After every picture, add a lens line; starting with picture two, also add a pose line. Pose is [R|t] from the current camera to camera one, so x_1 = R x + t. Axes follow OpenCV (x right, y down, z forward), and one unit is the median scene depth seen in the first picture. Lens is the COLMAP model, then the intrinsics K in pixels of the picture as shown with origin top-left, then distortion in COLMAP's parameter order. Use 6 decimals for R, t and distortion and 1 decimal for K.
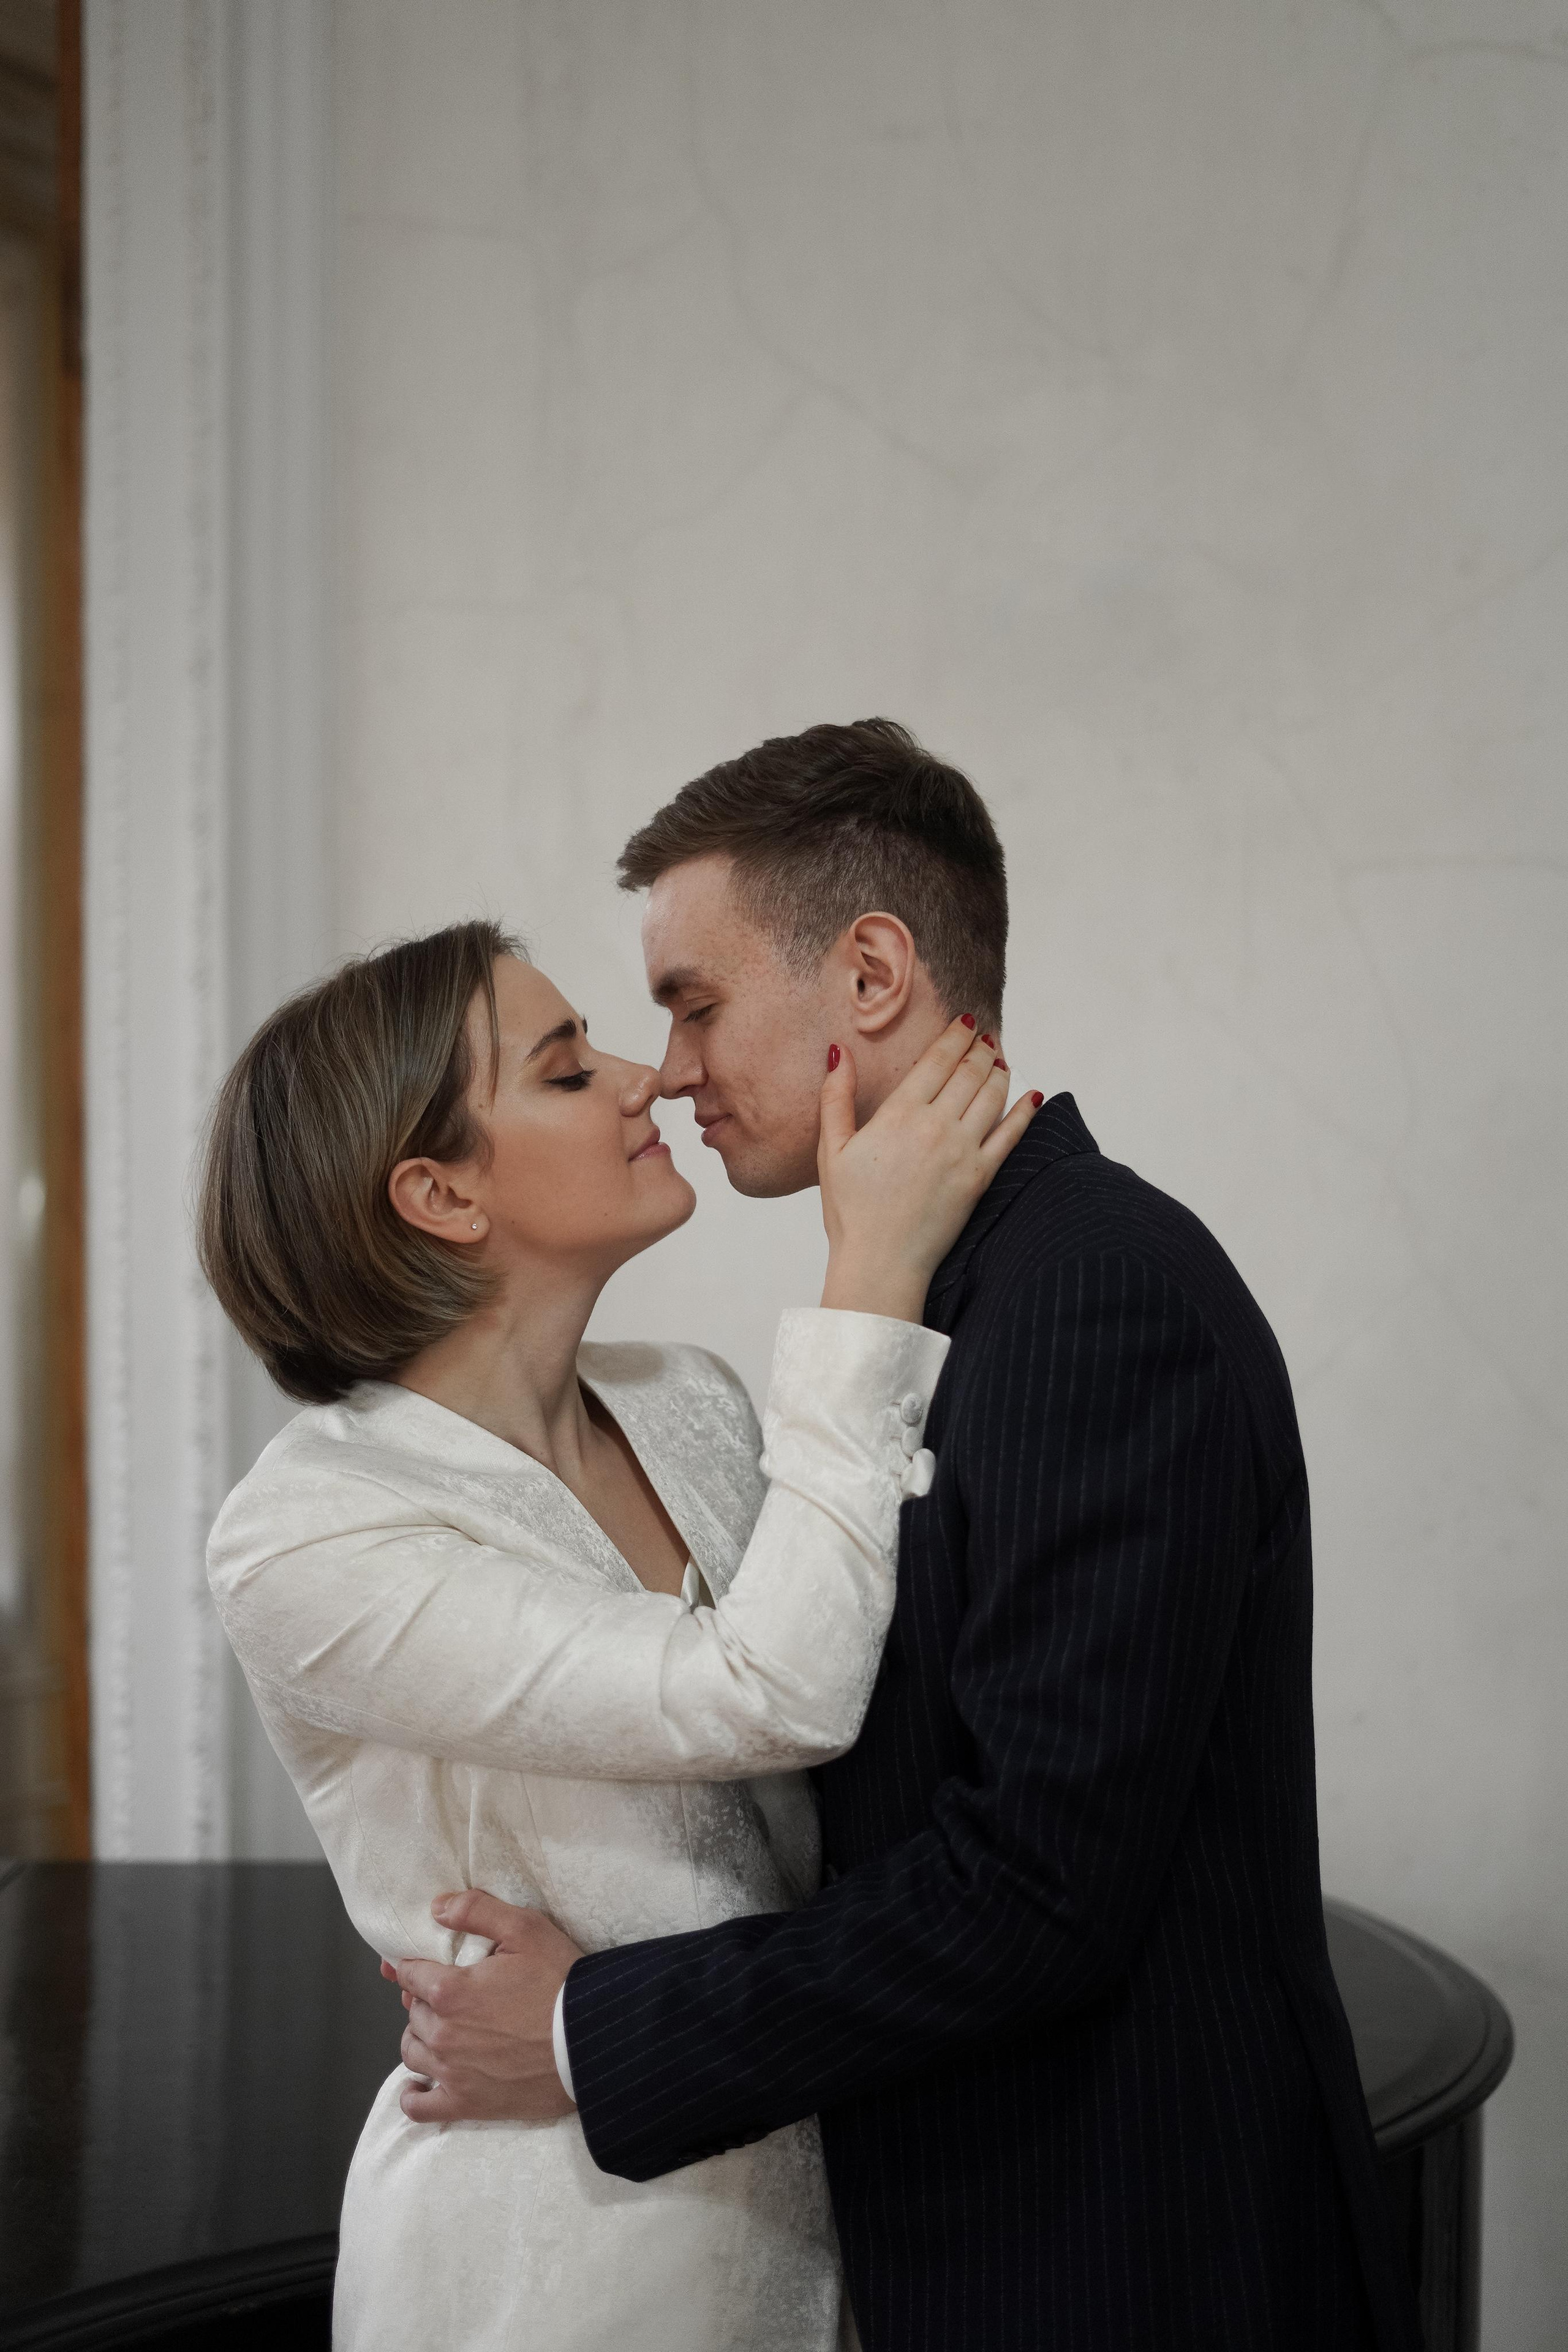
lens RADIAL K [[3243.6, 0, 774.4], [0, 3243.6, 1195.2], [0, 0, 1]] dist [-0.114344, 0.000000]
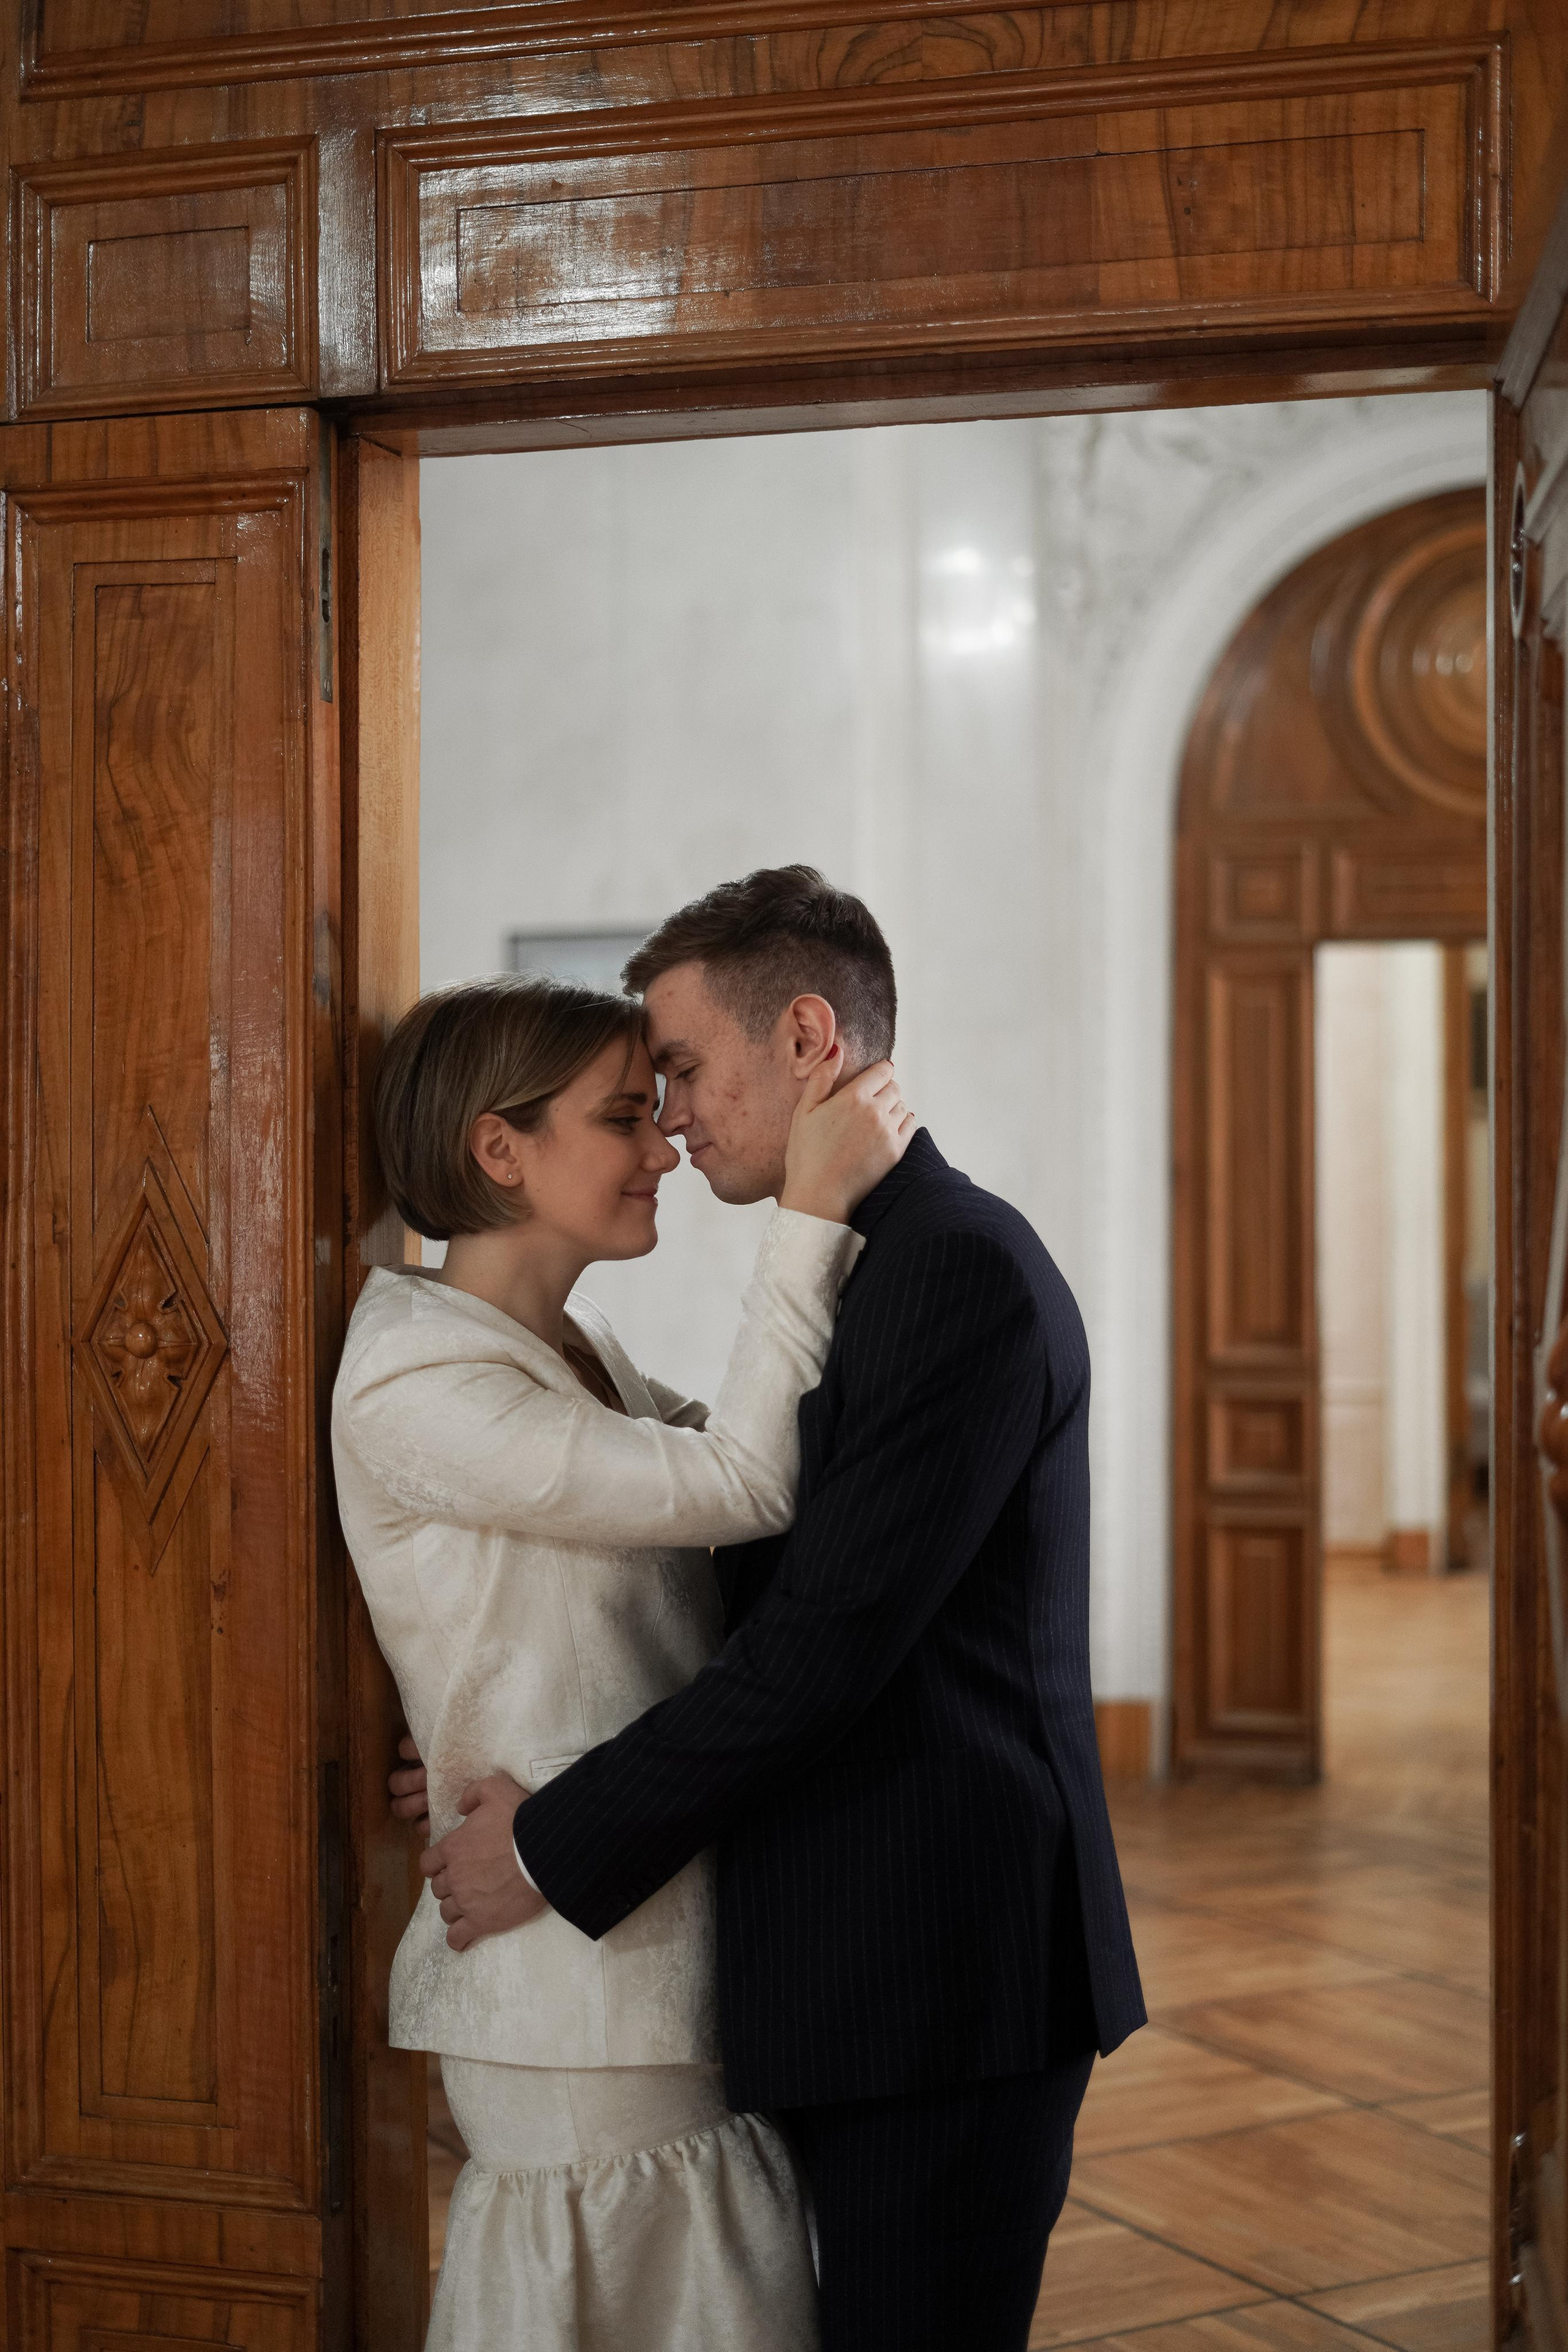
lens RADIAL K [[3243.6, 0, 784.4], [0, 3243.6, 1176.2], [0, 0, 1]] dist [-0.114344, 0.000000]
pose [[0.998565, -0.050158, -0.018755, 0.062720], [0.050349, 0.998683, 0.009846, -0.031572], [0.018236, -0.010776, 0.999776, -0.601442]]
